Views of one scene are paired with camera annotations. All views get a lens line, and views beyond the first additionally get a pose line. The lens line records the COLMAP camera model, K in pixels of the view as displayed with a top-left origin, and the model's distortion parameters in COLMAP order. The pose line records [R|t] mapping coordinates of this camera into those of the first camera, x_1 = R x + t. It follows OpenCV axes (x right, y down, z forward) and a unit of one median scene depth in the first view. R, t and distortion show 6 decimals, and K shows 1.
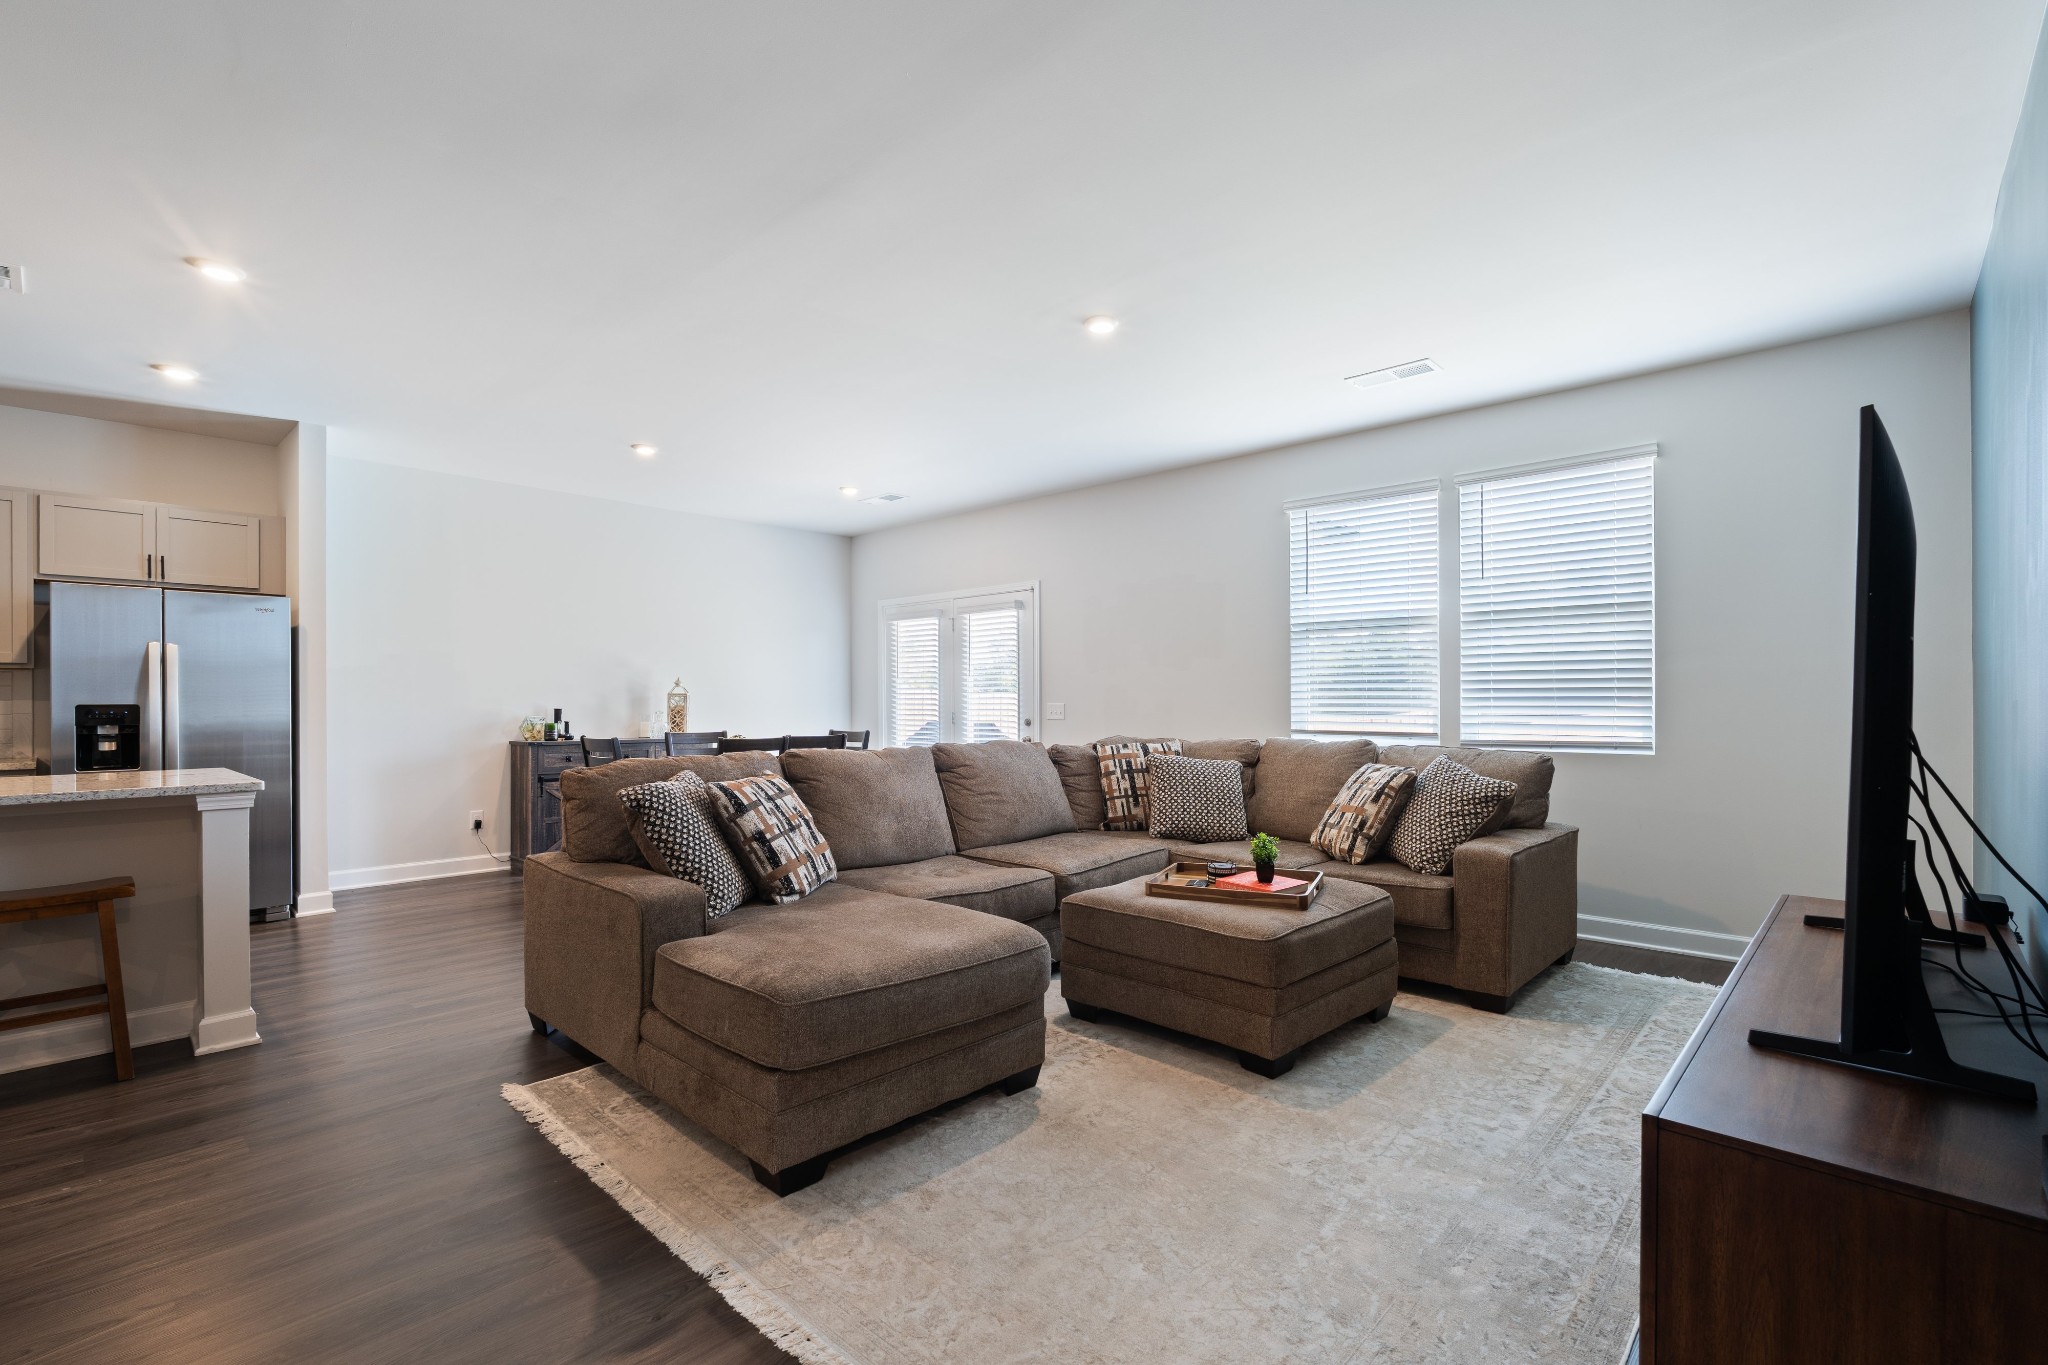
lens RADIAL K [[925.3, 0, 1029.9], [0, 925.3, 693.9], [0, 0, 1]] dist [-0.012479, 0.000209]
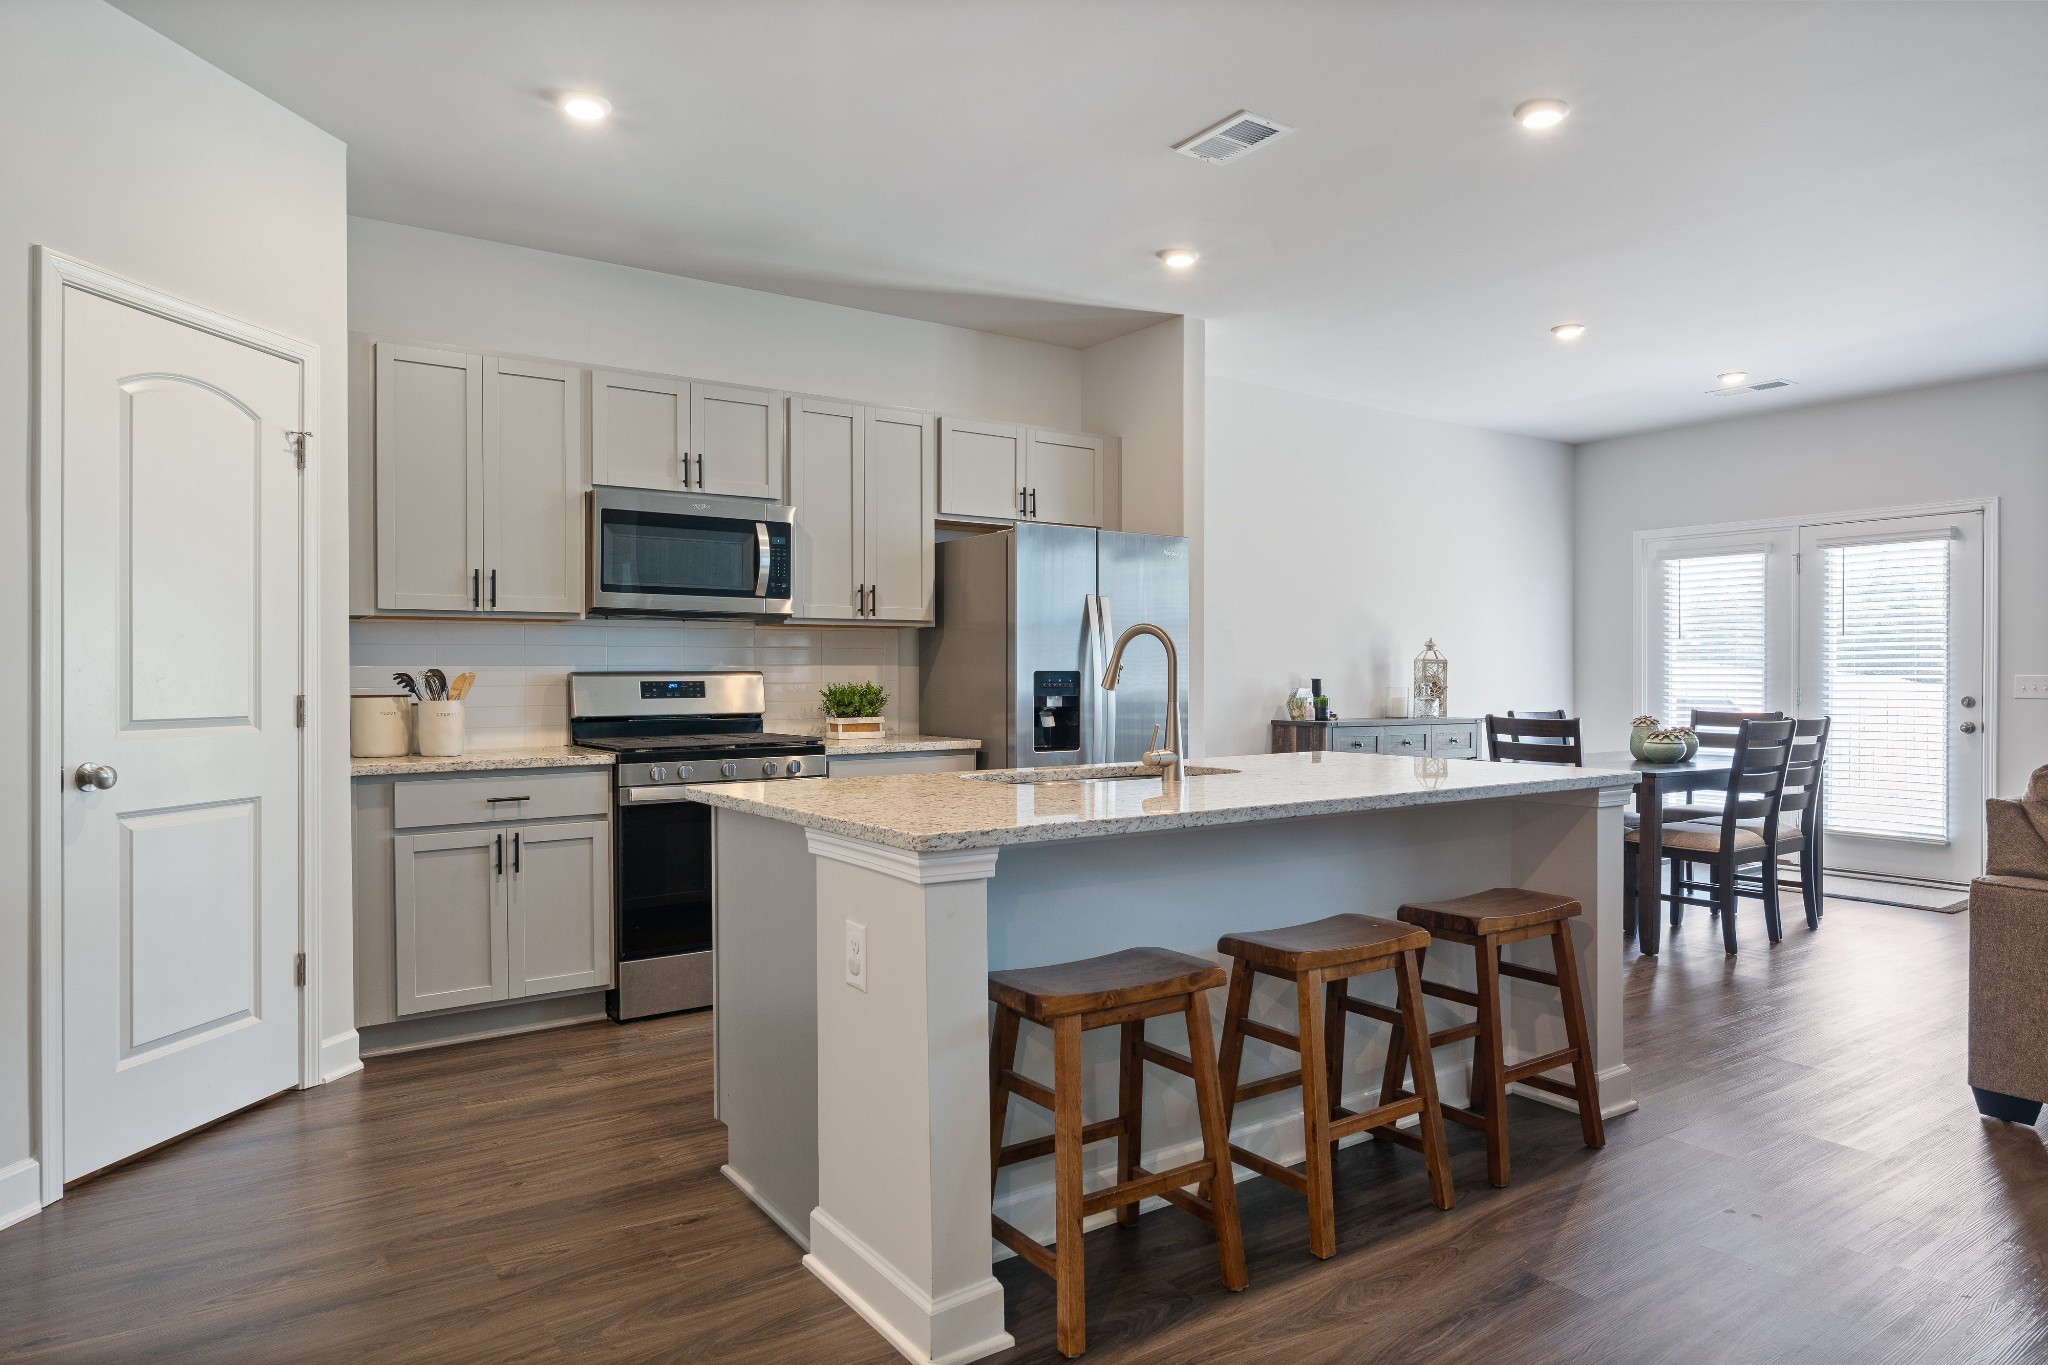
lens RADIAL K [[1303.8, 0, 1023.3], [0, 1303.8, 678.6], [0, 0, 1]] dist [0.009666, -0.002004]
pose [[0.979204, 0.007169, -0.202749, -0.714238], [-0.004466, 0.999895, 0.013788, 0.002170], [0.202827, -0.012596, 0.979134, -0.138345]]
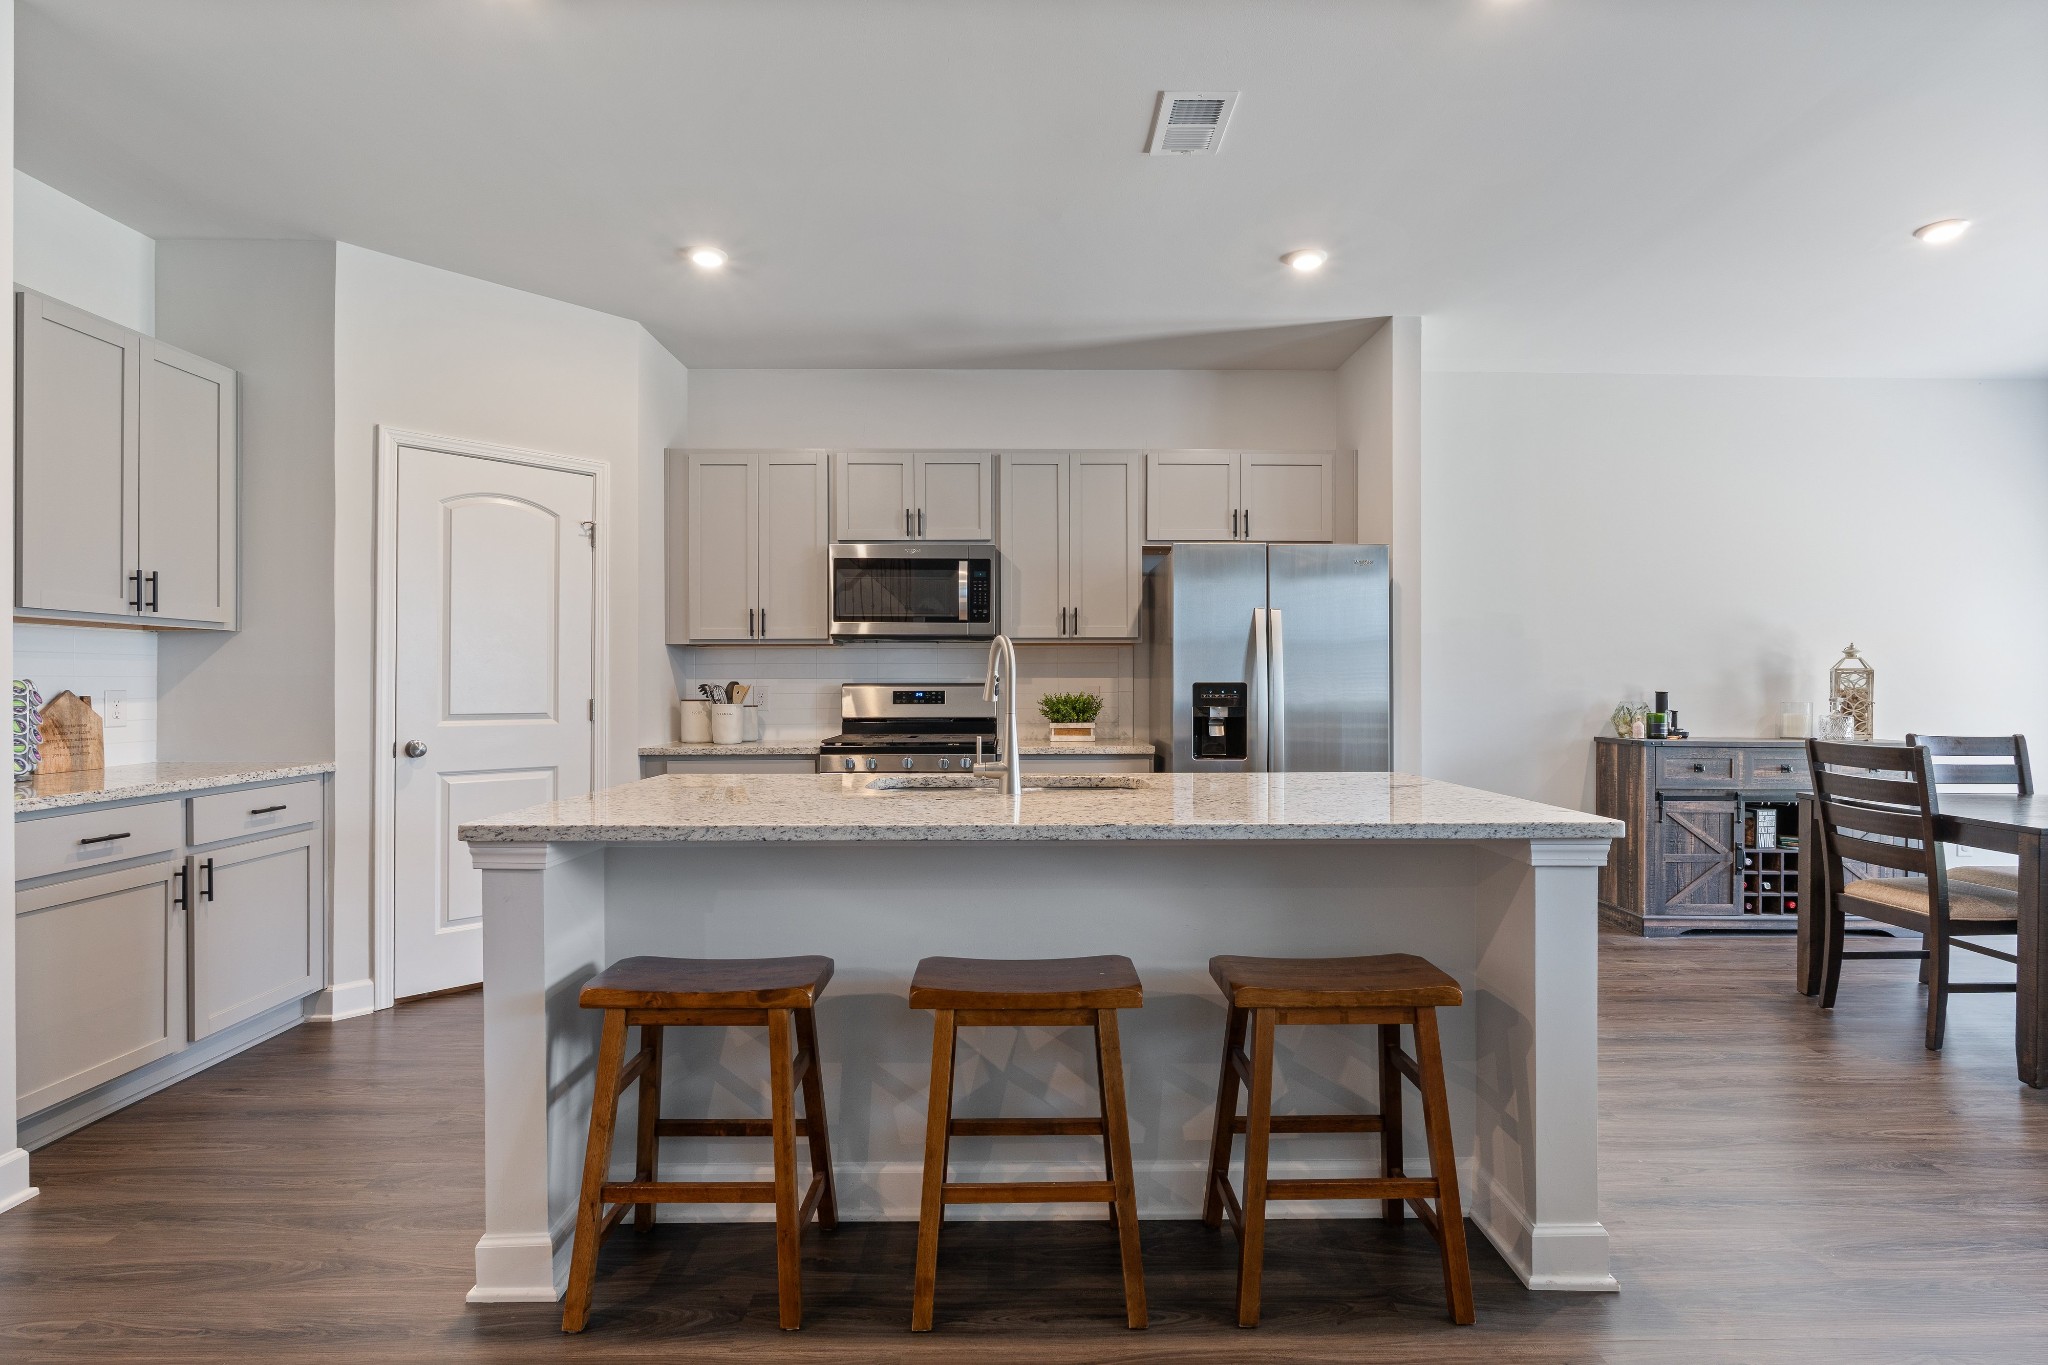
lens RADIAL K [[1015.8, 0, 1021.0], [0, 1015.8, 682.0], [0, 0, 1]] dist [0.000168, 0.000543]
pose [[0.679869, 0.004769, -0.733318, -0.389202], [0.001174, 0.999970, 0.007591, 0.003184], [0.733333, -0.006022, 0.679843, 0.191809]]
